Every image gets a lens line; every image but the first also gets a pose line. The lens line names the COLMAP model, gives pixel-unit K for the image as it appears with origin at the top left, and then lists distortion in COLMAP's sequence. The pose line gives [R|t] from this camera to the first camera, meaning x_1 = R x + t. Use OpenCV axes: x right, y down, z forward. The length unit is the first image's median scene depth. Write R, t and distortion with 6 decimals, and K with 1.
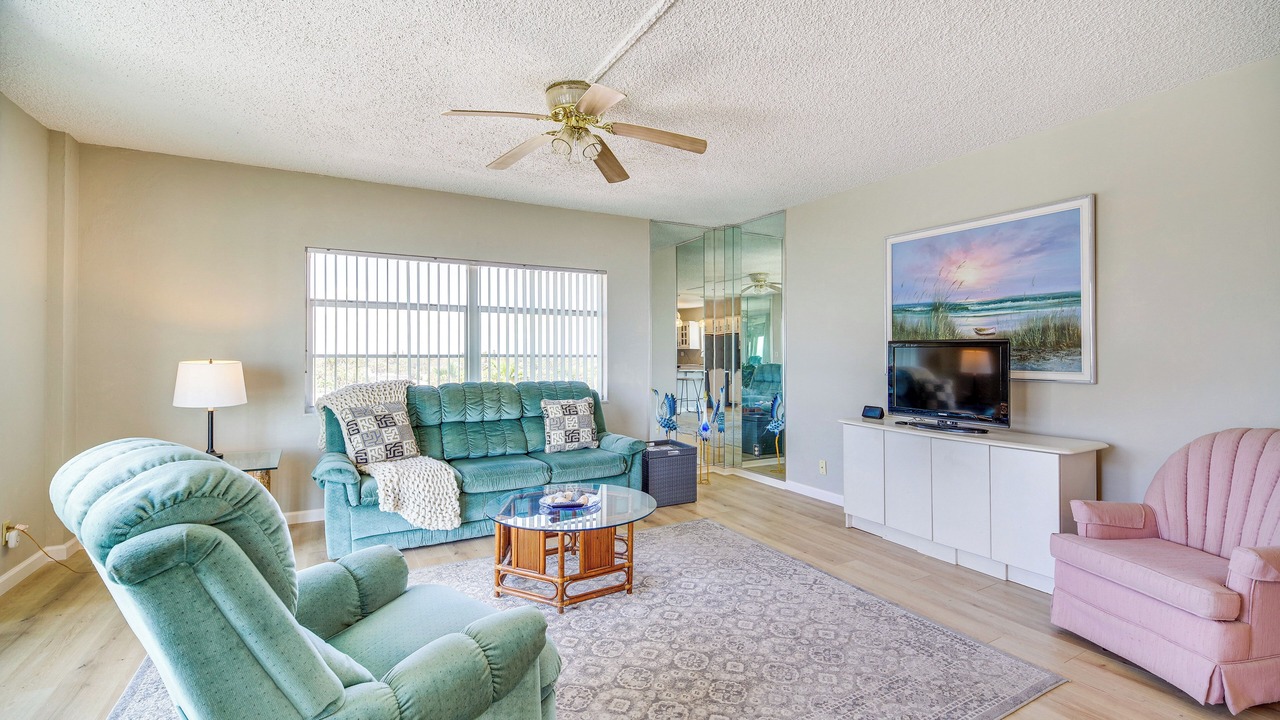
lens RADIAL K [[552.8, 0, 646.1], [0, 552.8, 351.1], [0, 0, 1]] dist [-0.013584, 0.000030]
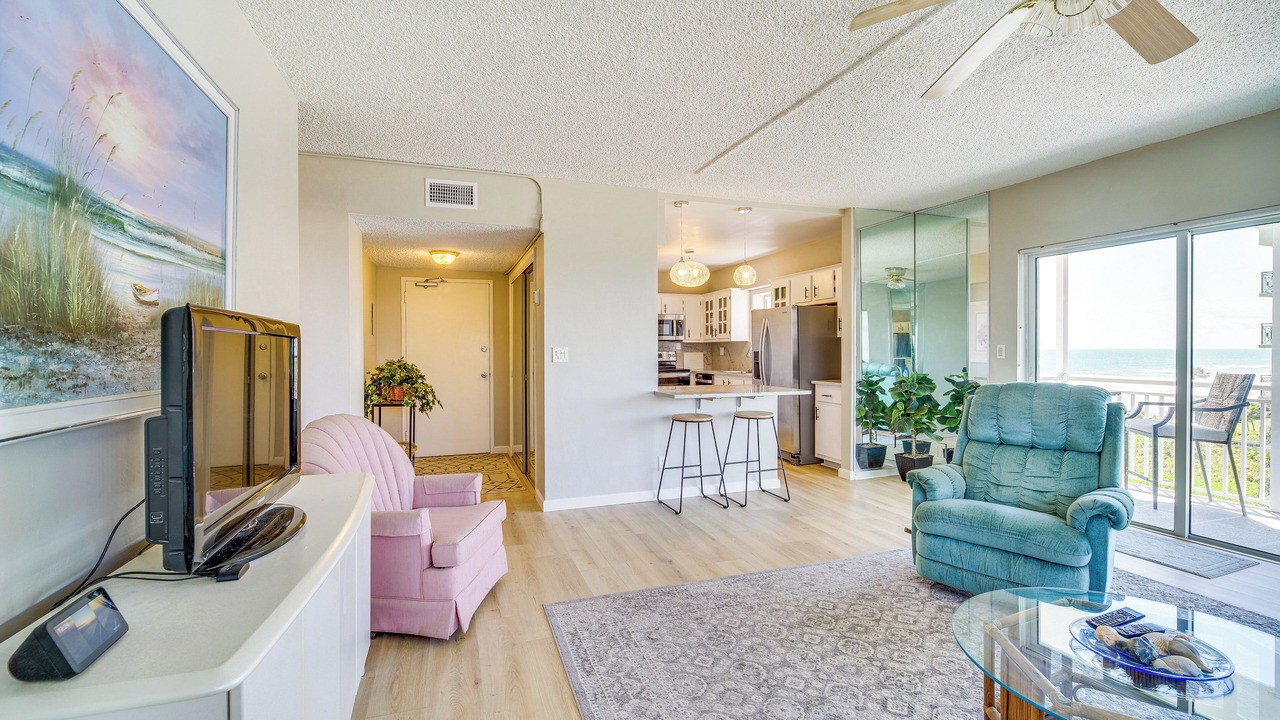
lens RADIAL K [[559.2, 0, 639.9], [0, 559.2, 355.9], [0, 0, 1]] dist [-0.017584, -0.000476]
pose [[-0.984775, 0.001847, 0.173823, 0.202970], [0.002565, 0.999989, 0.003906, 0.007980], [-0.173814, 0.004292, -0.984769, 1.424703]]
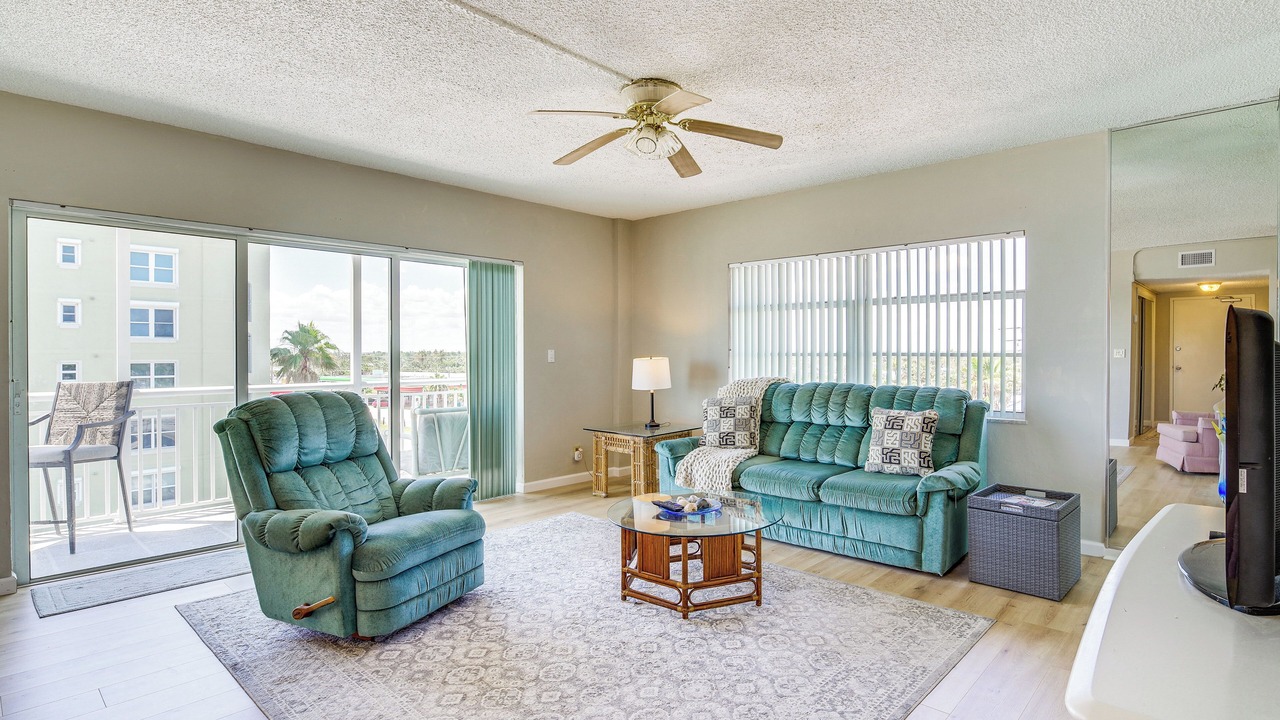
lens RADIAL K [[629.5, 0, 717.4], [0, 629.5, 355.7], [0, 0, 1]] dist [-0.000287, -0.009894]
pose [[0.366533, 0.005471, -0.930389, 0.824752], [0.008432, 0.999922, 0.009201, -0.000804], [0.930367, -0.011218, 0.366458, 0.588569]]
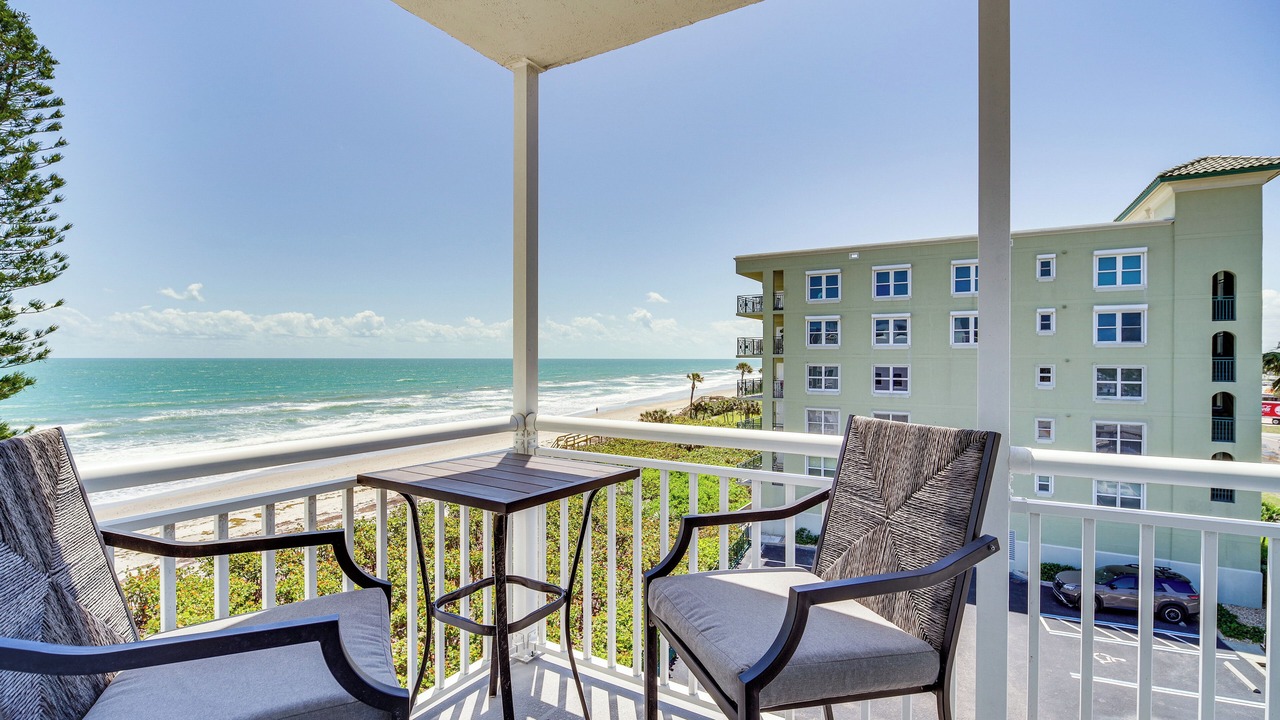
lens RADIAL K [[595.9, 0, 640.0], [0, 595.9, 360.0], [0, 0, 1]] dist [-0.002755, -0.000680]
pose [[-0.862722, 0.000703, -0.505679, -0.620942], [0.002384, 0.999994, -0.002678, 0.010539], [0.505673, -0.003516, -0.862718, 0.079662]]
